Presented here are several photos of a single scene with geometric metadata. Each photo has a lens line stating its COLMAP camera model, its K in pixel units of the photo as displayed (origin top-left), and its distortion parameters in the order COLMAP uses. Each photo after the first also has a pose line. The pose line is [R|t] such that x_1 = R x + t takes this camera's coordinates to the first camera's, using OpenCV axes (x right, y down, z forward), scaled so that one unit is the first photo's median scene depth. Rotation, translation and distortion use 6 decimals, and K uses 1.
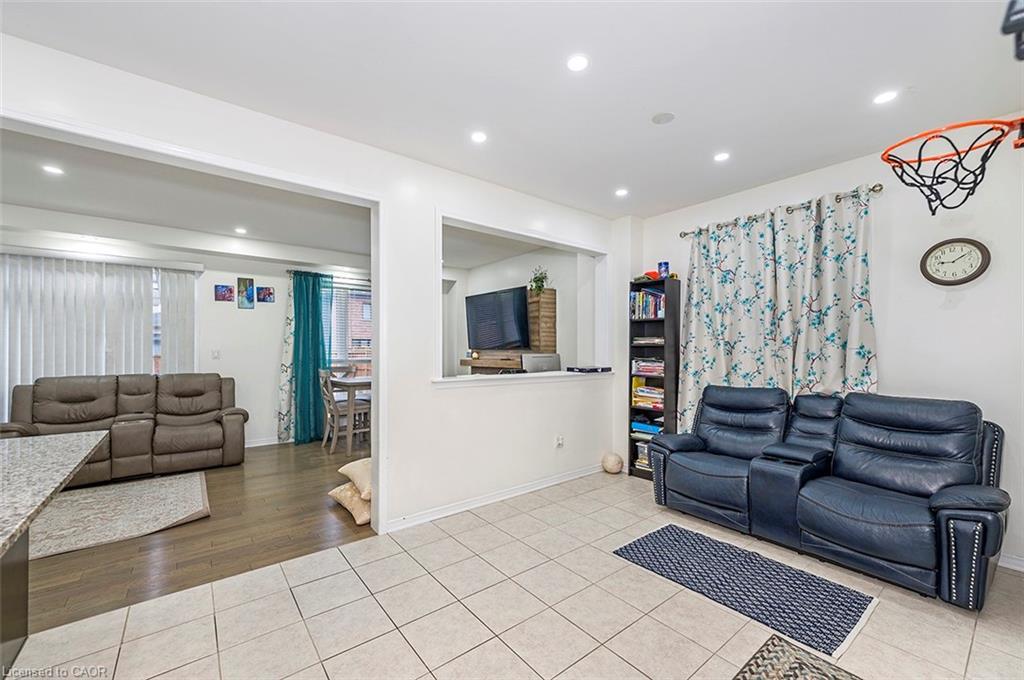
lens RADIAL K [[405.9, 0, 499.9], [0, 405.9, 346.9], [0, 0, 1]] dist [-0.000096, 0.000756]
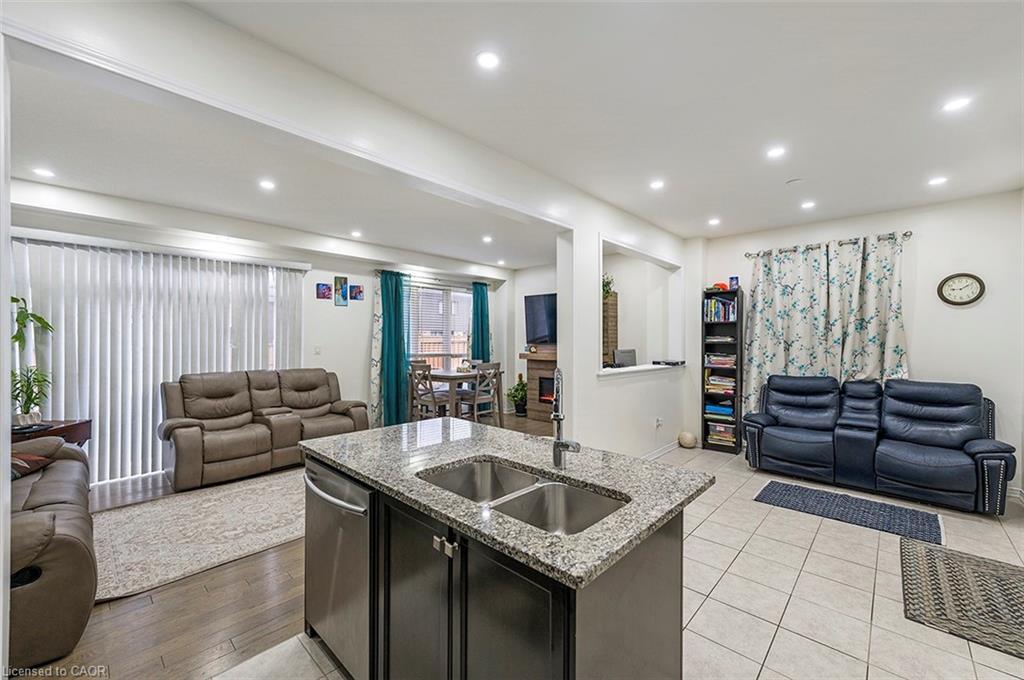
lens RADIAL K [[405.9, 0, 498.1], [0, 405.9, 341.3], [0, 0, 1]] dist [-0.000096, 0.000756]
pose [[0.988583, 0.001208, 0.150671, -0.505566], [-0.003208, 0.999910, 0.013029, -0.024019], [-0.150642, -0.013364, 0.988498, -0.132685]]
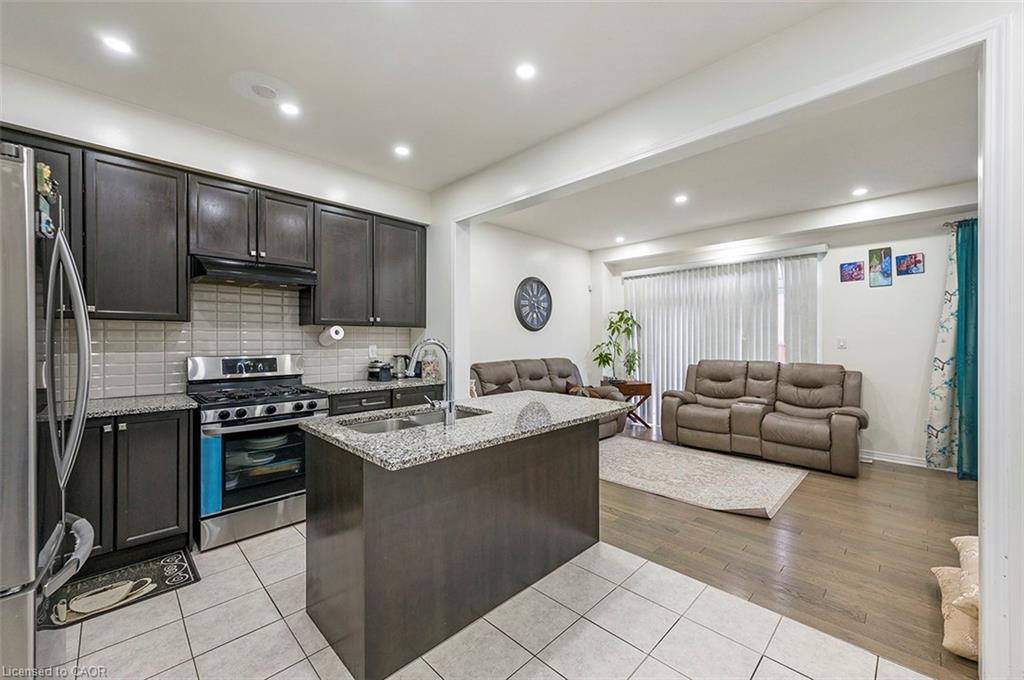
lens RADIAL K [[405.9, 0, 529.1], [0, 405.9, 339.8], [0, 0, 1]] dist [-0.000096, 0.000756]
pose [[0.146795, -0.000464, -0.989167, 0.084557], [0.006343, 0.999980, 0.000472, 0.007664], [0.989147, -0.006344, 0.146795, 0.260133]]
